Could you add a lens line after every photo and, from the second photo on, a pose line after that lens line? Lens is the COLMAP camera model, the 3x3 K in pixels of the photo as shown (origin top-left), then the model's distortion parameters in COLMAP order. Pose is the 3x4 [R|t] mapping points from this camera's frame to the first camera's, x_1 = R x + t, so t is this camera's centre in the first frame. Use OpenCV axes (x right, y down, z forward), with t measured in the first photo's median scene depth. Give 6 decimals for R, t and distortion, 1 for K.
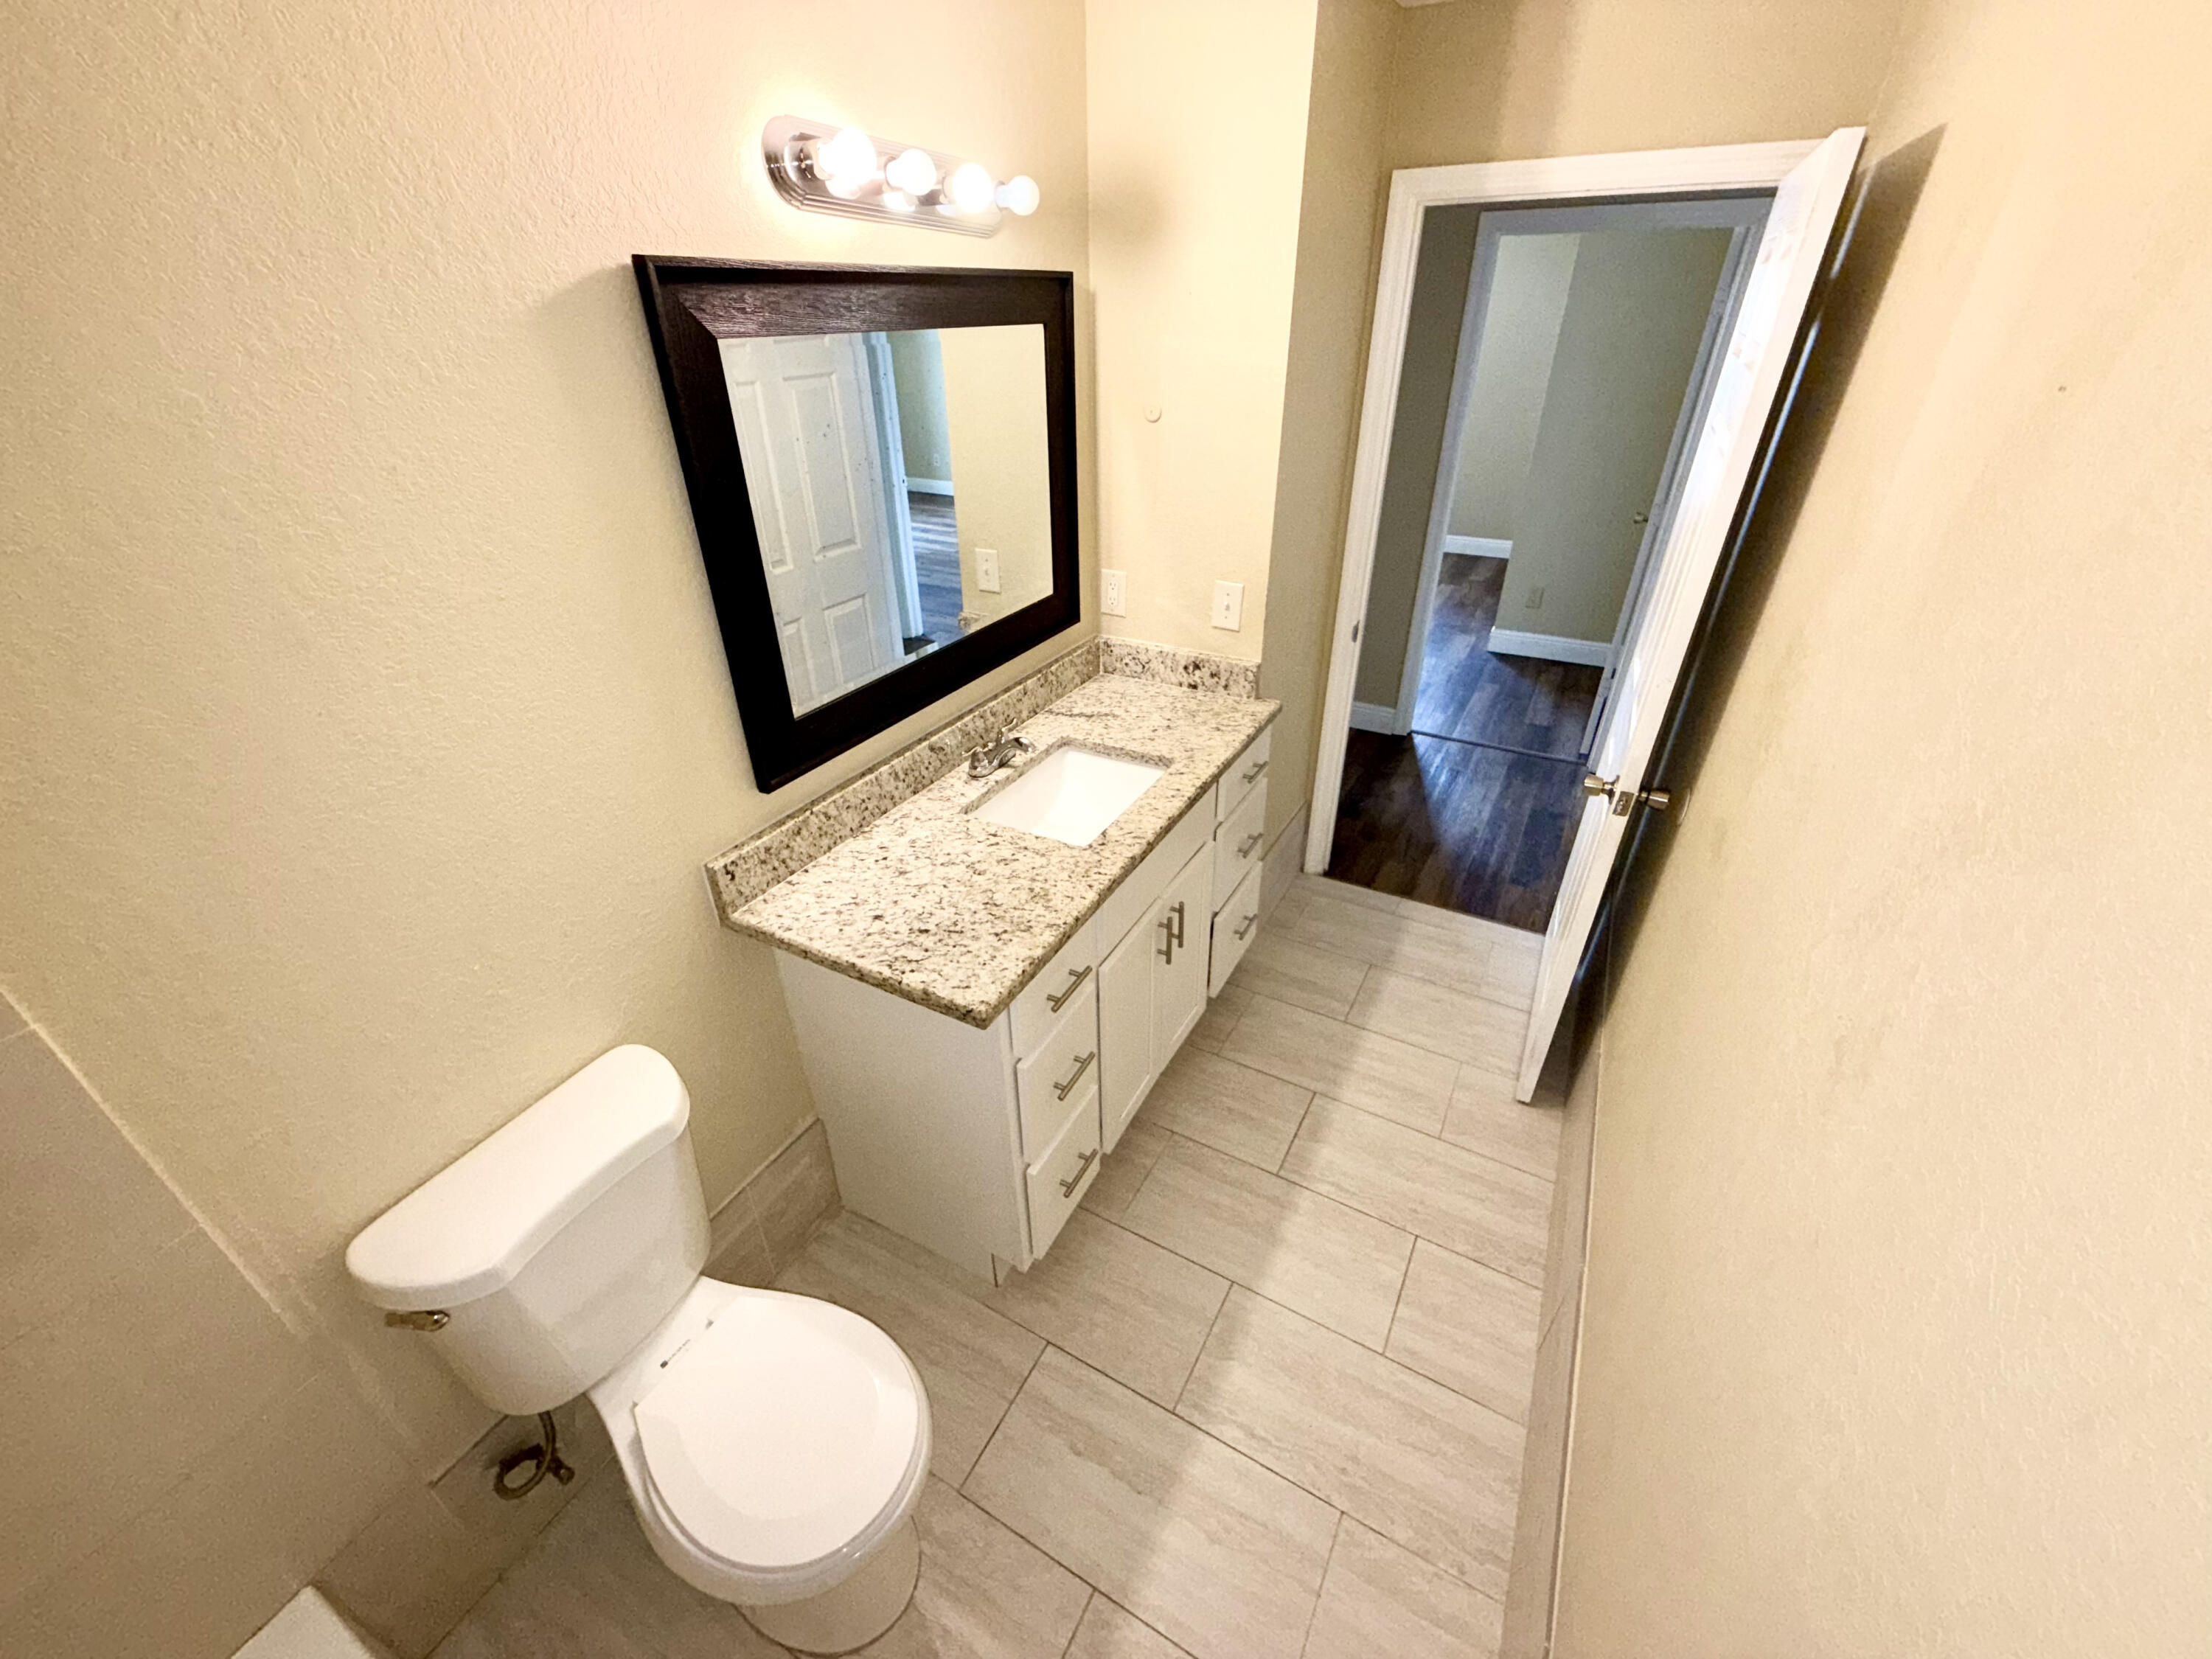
lens RADIAL K [[880.2, 0, 1106.0], [0, 880.2, 829.5], [0, 0, 1]] dist [0.000094, -0.000132]
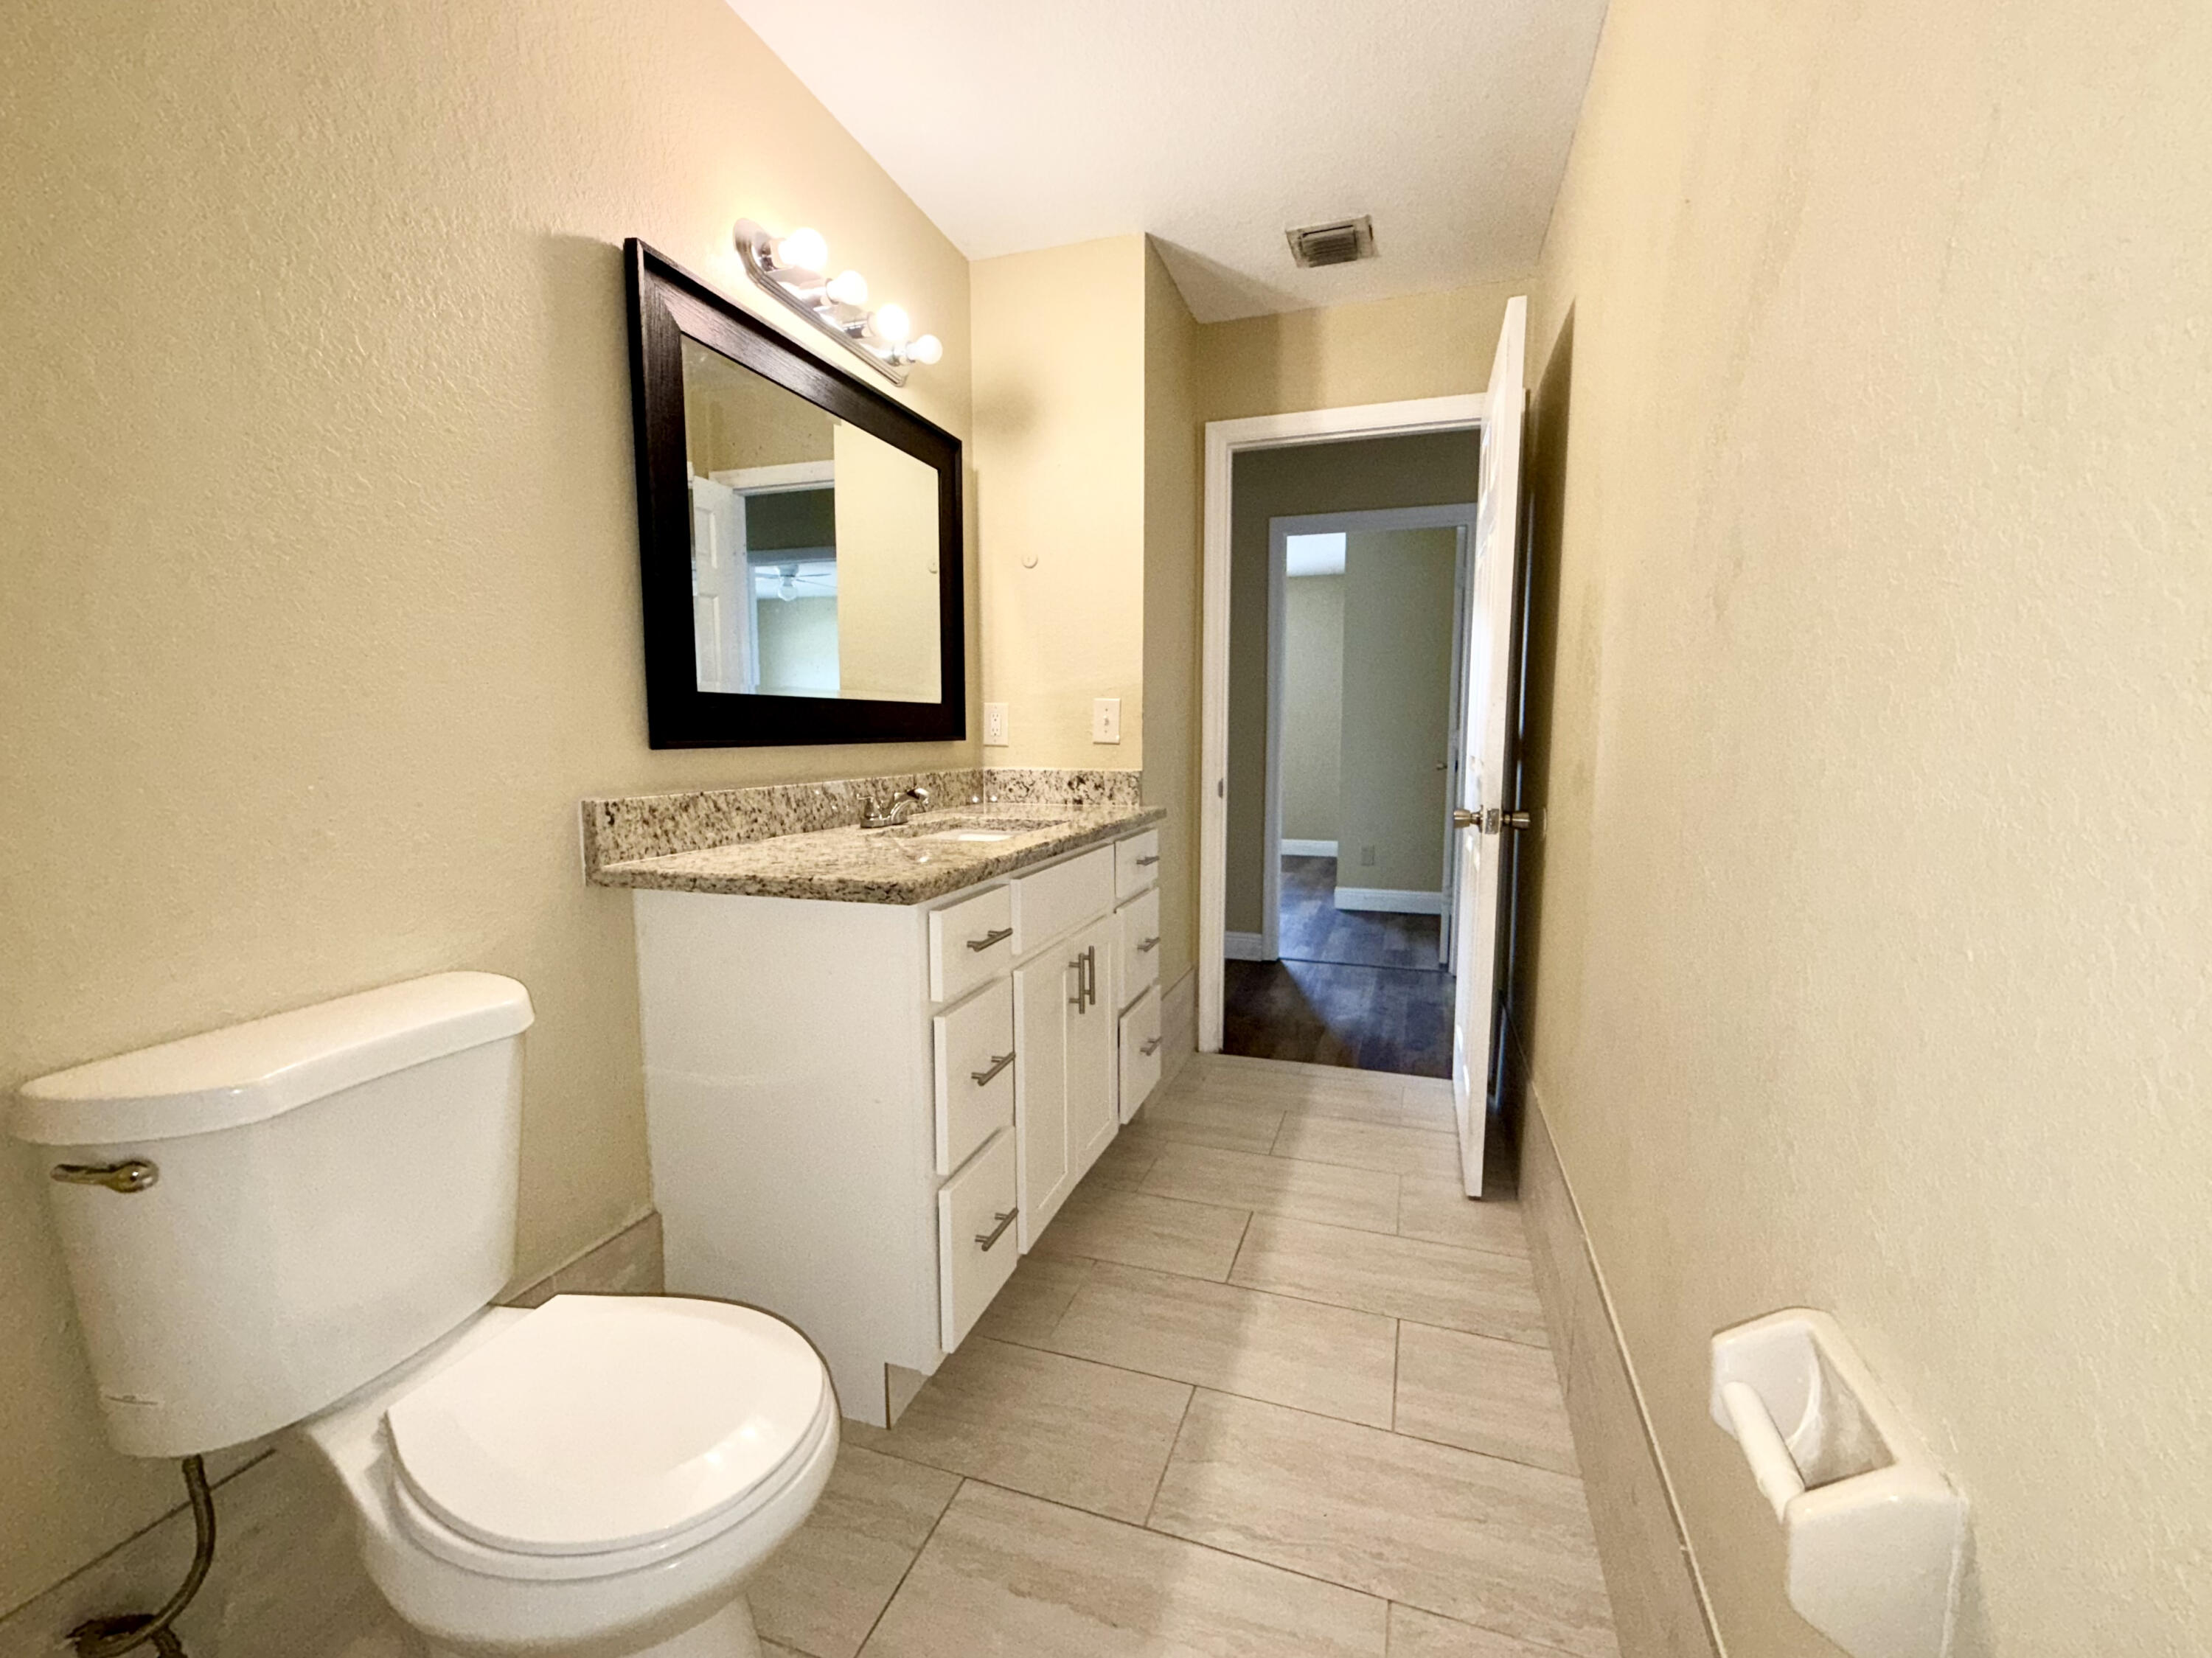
lens RADIAL K [[924.4, 0, 1106.0], [0, 924.4, 829.0], [0, 0, 1]] dist [-0.000311, 0.000512]
pose [[0.984197, -0.011401, 0.176707, -0.071048], [0.083618, 0.909576, -0.407038, 0.367975], [-0.156088, 0.415382, 0.896155, 0.058935]]
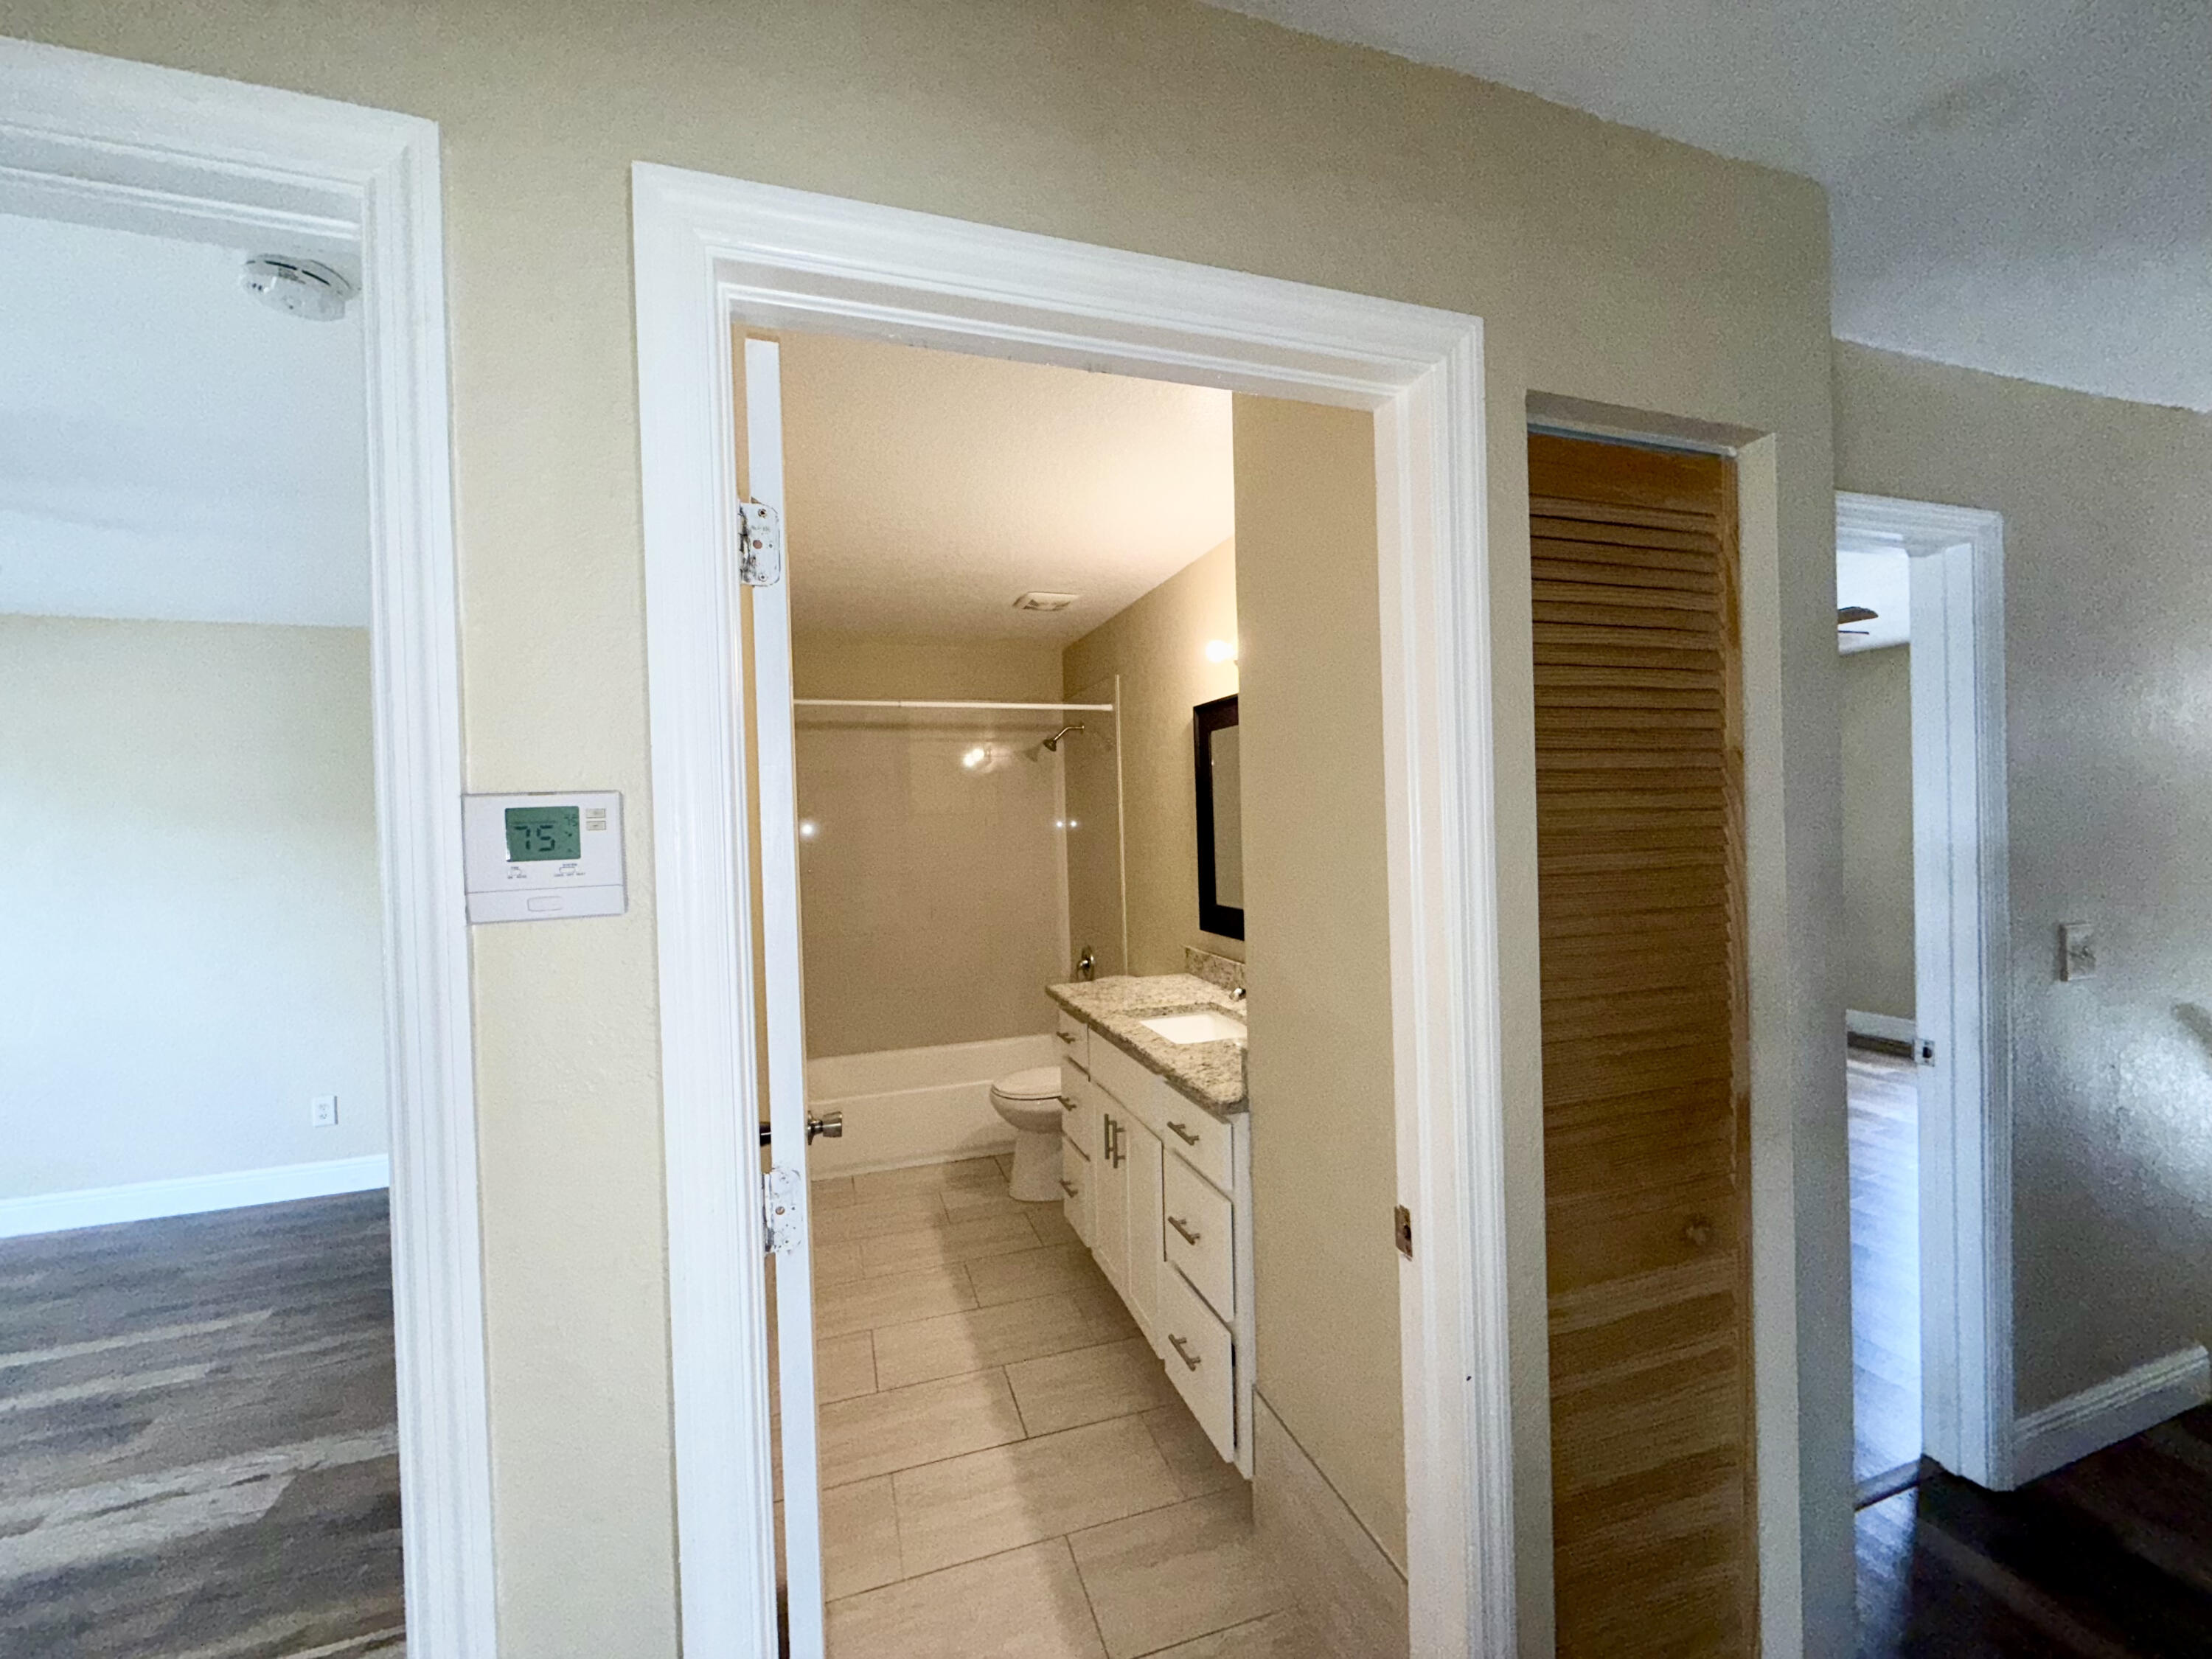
lens RADIAL K [[880.2, 0, 1106.0], [0, 880.2, 829.5], [0, 0, 1]] dist [0.000094, -0.000132]
pose [[-0.673464, 0.036053, -0.738340, 0.967958], [-0.348548, 0.865325, 0.360176, -0.693640], [0.651889, 0.499913, -0.570199, 1.467148]]
